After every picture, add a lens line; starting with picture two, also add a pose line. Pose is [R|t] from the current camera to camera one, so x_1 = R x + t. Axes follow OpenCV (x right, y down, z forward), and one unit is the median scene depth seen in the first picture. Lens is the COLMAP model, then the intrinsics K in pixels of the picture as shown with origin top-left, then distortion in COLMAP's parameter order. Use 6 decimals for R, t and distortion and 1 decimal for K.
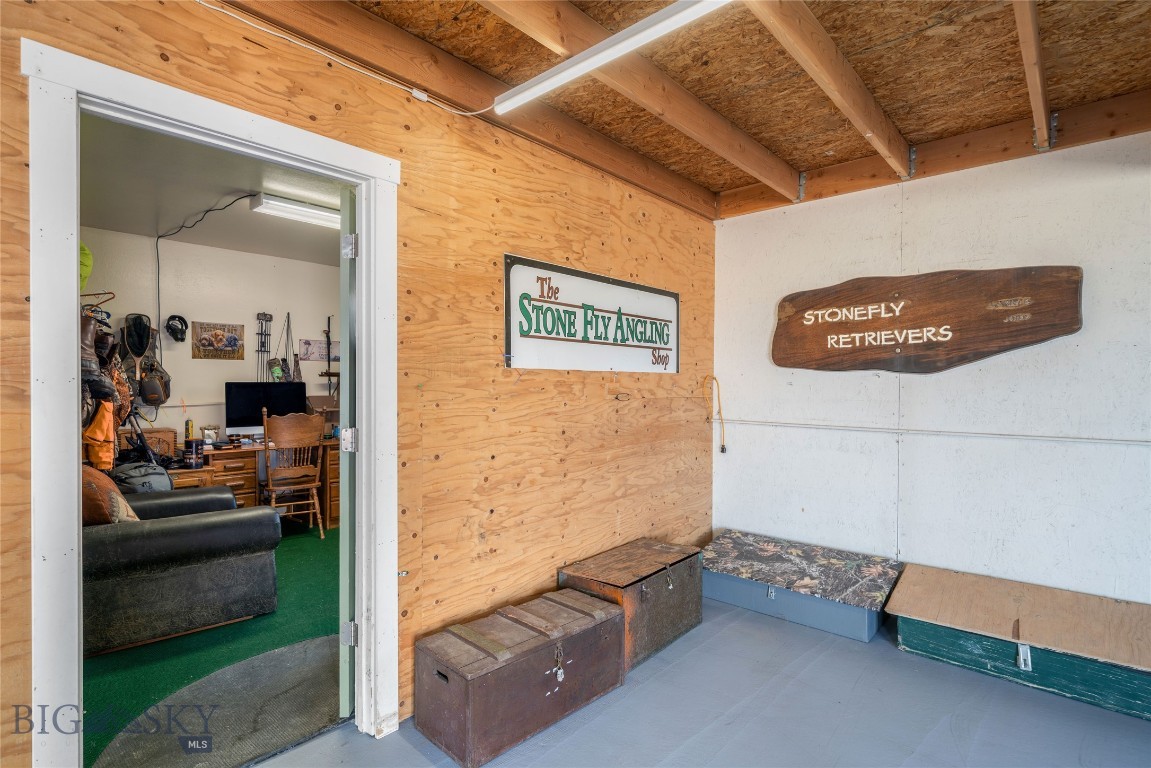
lens RADIAL K [[586.3, 0, 575.5], [0, 586.3, 384.0], [0, 0, 1]] dist [0.016329, -0.000353]
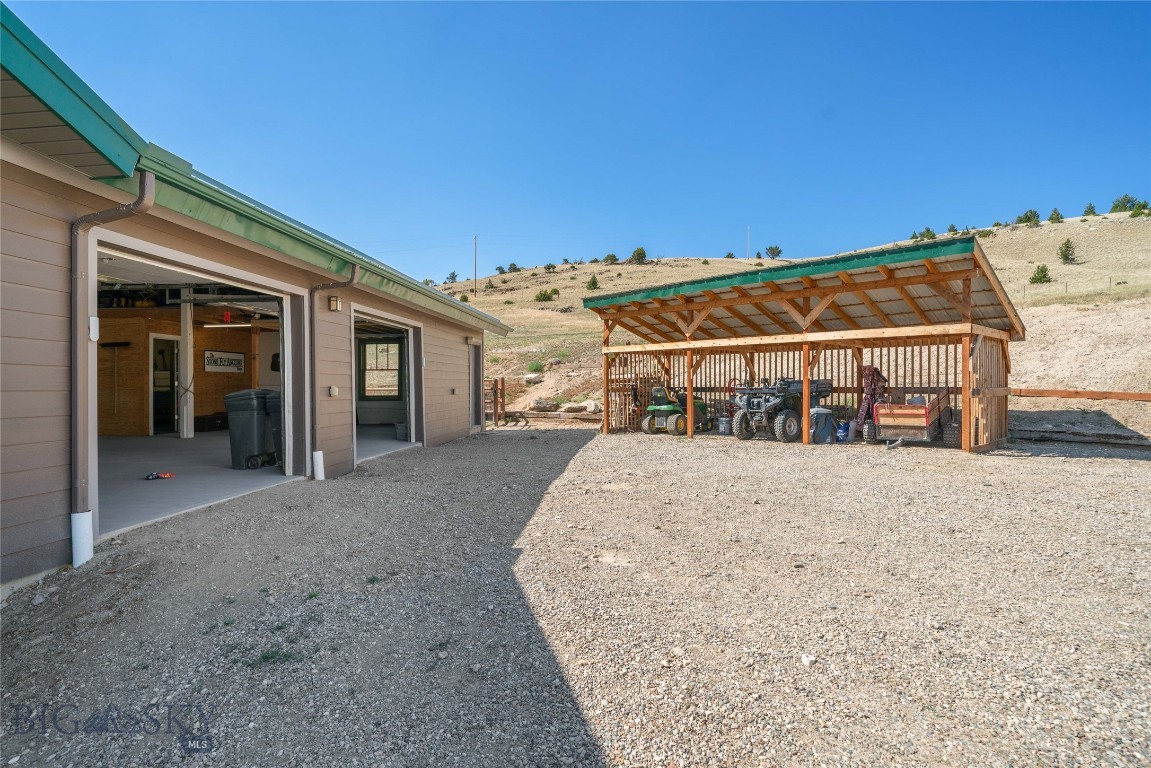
lens RADIAL K [[608.5, 0, 575.5], [0, 608.5, 384.0], [0, 0, 1]] dist [0.020059, 0.000238]
pose [[0.813936, -0.005769, 0.580925, -0.481664], [0.006962, 0.999976, 0.000175, 0.087296], [-0.580912, 0.003902, 0.813957, -4.304532]]
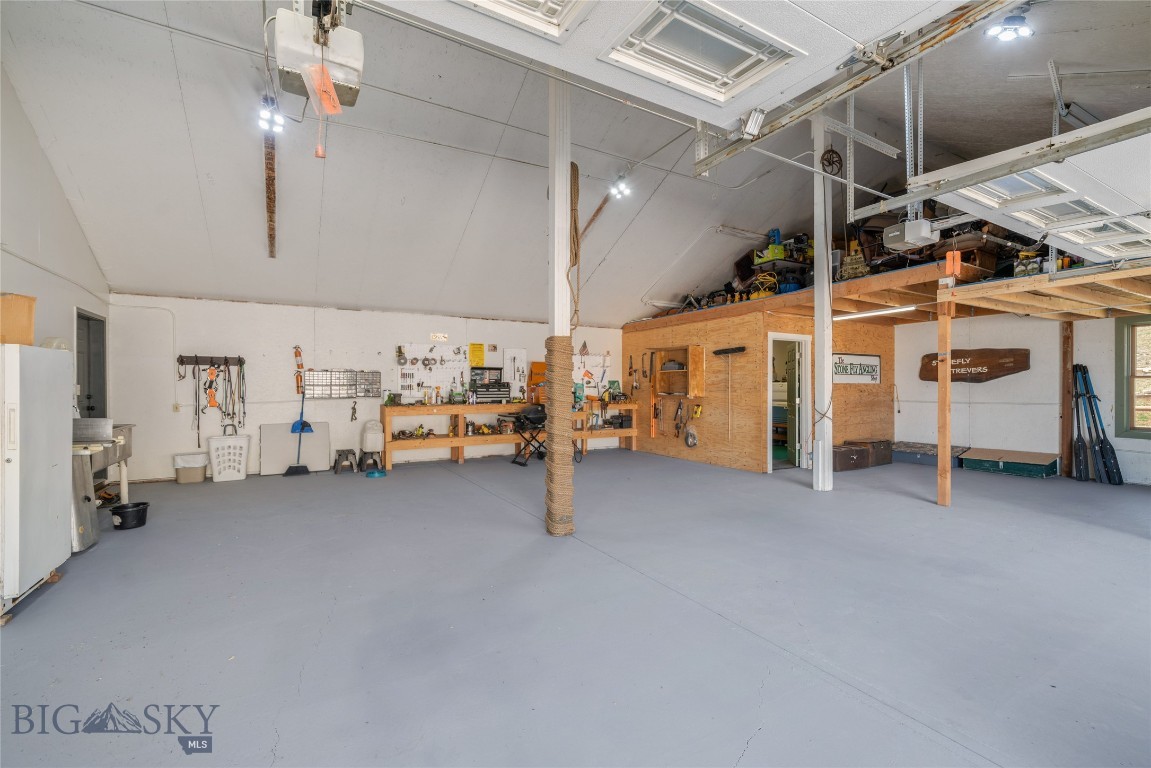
lens RADIAL K [[503.8, 0, 575.5], [0, 503.8, 384.0], [0, 0, 1]] dist [0.012087, 0.000075]
pose [[0.951082, -0.009107, -0.308804, -0.541857], [0.005903, 0.999919, -0.011308, 0.004362], [0.308882, 0.008932, 0.951058, -2.045944]]
